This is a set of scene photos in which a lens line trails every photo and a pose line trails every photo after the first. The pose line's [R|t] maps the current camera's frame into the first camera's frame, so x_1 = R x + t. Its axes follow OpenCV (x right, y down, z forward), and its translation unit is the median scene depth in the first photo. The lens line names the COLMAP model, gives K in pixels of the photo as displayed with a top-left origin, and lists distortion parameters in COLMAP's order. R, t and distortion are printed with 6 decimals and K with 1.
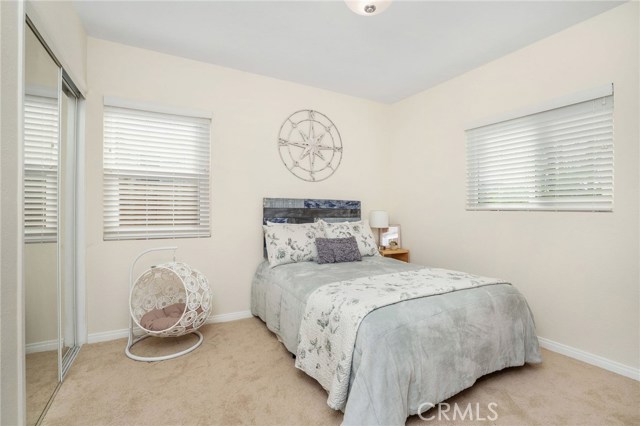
lens RADIAL K [[287.8, 0, 323.5], [0, 287.8, 210.0], [0, 0, 1]] dist [-0.000317, -0.000004]
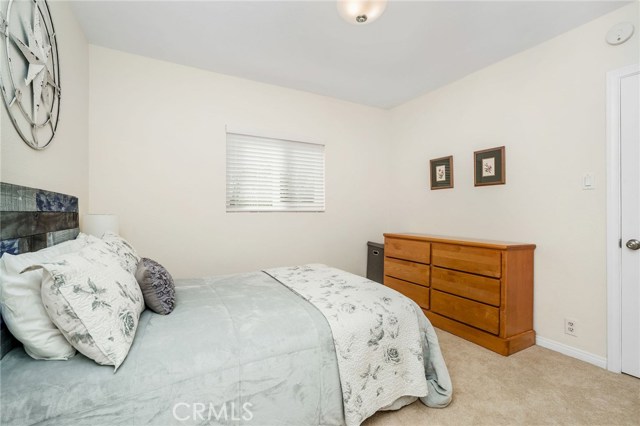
lens RADIAL K [[287.8, 0, 323.5], [0, 287.8, 210.0], [0, 0, 1]] dist [-0.000317, -0.000004]
pose [[0.021745, -0.003247, 0.999758, -0.609887], [0.009115, 0.999954, 0.003050, -0.007906], [-0.999722, 0.009046, 0.021774, 0.778692]]
